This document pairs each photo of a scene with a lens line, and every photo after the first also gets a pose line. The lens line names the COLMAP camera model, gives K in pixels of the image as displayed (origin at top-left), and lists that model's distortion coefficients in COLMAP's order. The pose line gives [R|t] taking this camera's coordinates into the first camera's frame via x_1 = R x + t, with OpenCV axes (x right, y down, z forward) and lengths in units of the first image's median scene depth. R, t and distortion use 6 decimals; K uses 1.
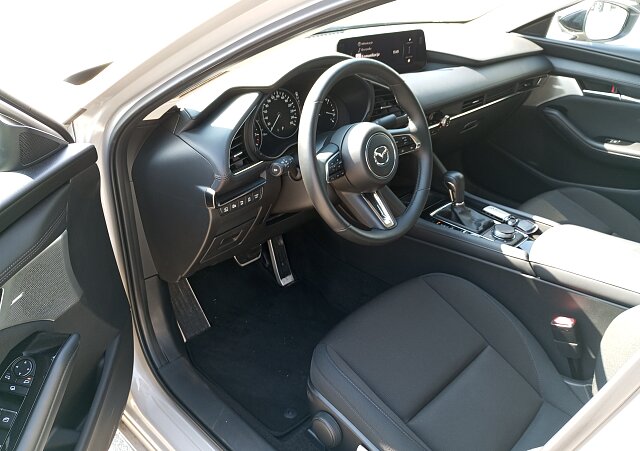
lens RADIAL K [[533.5, 0, 320.0], [0, 533.5, 225.5], [0, 0, 1]] dist [0.006767, 0.002719]
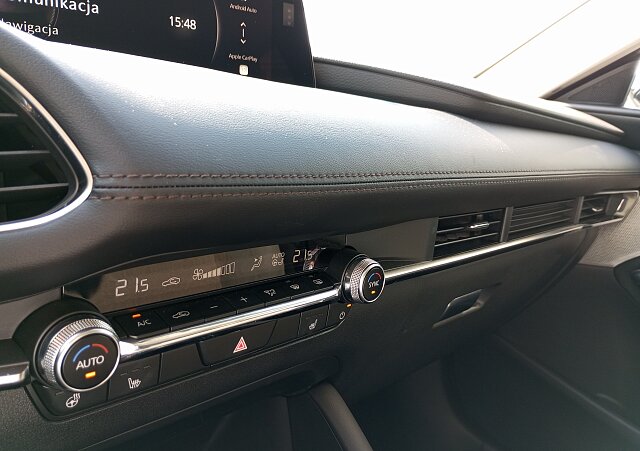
lens RADIAL K [[533.5, 0, 320.0], [0, 533.5, 225.5], [0, 0, 1]] dist [0.006767, 0.002719]
pose [[0.998693, 0.042201, 0.028830, 0.208357], [-0.030782, 0.946969, -0.319846, -0.143910], [-0.040799, 0.318541, 0.947031, 0.774689]]
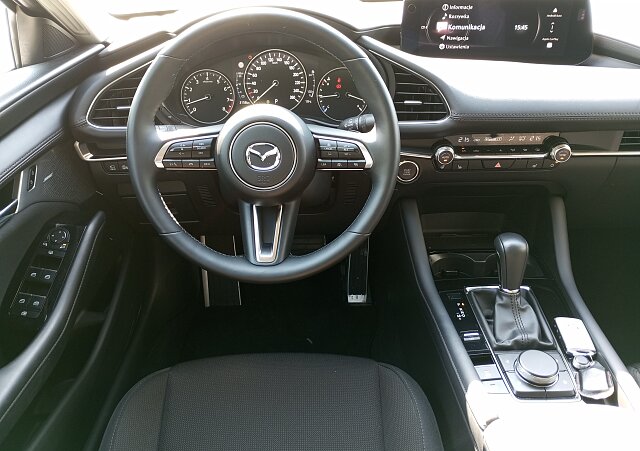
lens RADIAL K [[533.5, 0, 320.0], [0, 533.5, 225.5], [0, 0, 1]] dist [0.006767, 0.002719]
pose [[0.690892, 0.335886, -0.640194, 0.459071], [-0.319338, 0.936236, 0.146581, -0.124968], [0.648607, 0.103167, 0.754099, 0.399425]]
